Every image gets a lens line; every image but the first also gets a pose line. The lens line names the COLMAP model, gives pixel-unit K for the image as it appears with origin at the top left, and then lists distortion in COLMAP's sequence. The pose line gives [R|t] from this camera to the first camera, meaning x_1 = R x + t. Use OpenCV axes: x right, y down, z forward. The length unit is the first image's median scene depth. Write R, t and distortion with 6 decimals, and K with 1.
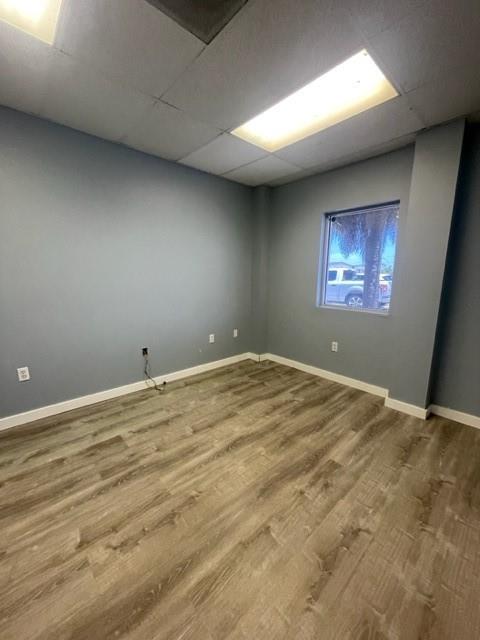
lens RADIAL K [[258.8, 0, 244.0], [0, 258.8, 318.9], [0, 0, 1]] dist [0.001390, 0.001795]
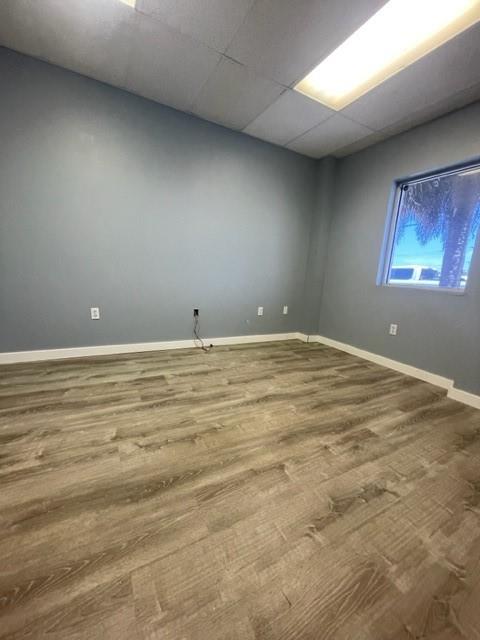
lens RADIAL K [[258.8, 0, 245.4], [0, 258.8, 319.7], [0, 0, 1]] dist [0.001390, 0.001795]
pose [[0.969765, 0.092750, -0.225728, 0.087927], [-0.092202, 0.995656, 0.012995, 0.182394], [0.225952, 0.008211, 0.974104, 0.010624]]
